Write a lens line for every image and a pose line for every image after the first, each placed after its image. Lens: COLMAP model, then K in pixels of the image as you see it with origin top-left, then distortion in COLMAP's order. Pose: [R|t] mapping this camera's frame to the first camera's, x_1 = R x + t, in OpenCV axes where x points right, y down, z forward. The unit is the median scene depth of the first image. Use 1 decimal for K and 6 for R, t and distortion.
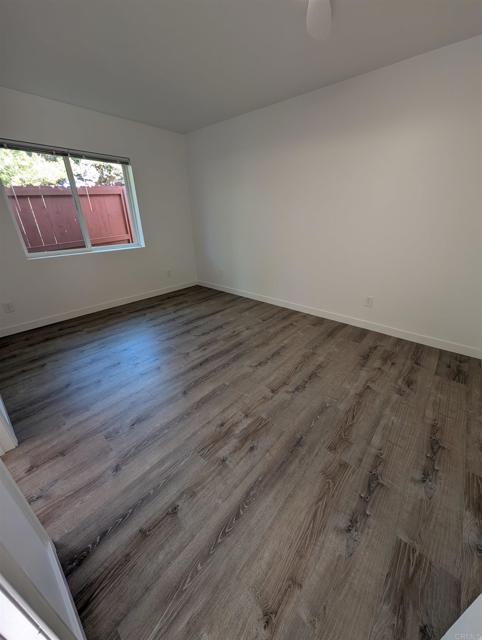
lens RADIAL K [[236.6, 0, 239.4], [0, 236.6, 317.8], [0, 0, 1]] dist [0.000591, -0.000060]
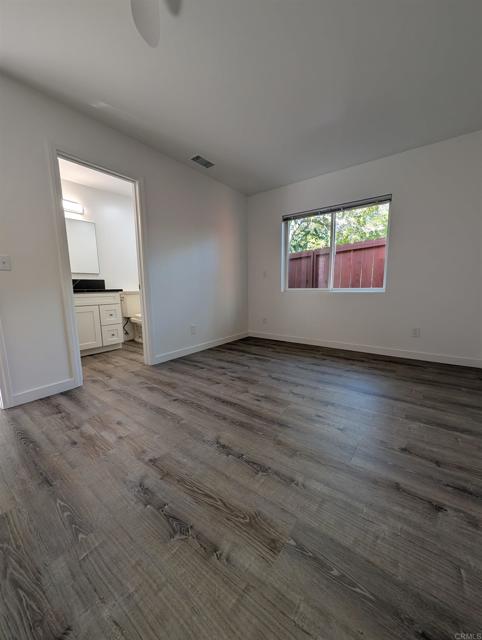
lens RADIAL K [[236.6, 0, 242.0], [0, 236.6, 320.6], [0, 0, 1]] dist [0.000591, -0.000060]
pose [[0.097095, 0.155940, -0.982983, 0.639121], [-0.386147, 0.916187, 0.107201, -0.189262], [0.917313, 0.369167, 0.149173, 0.817102]]
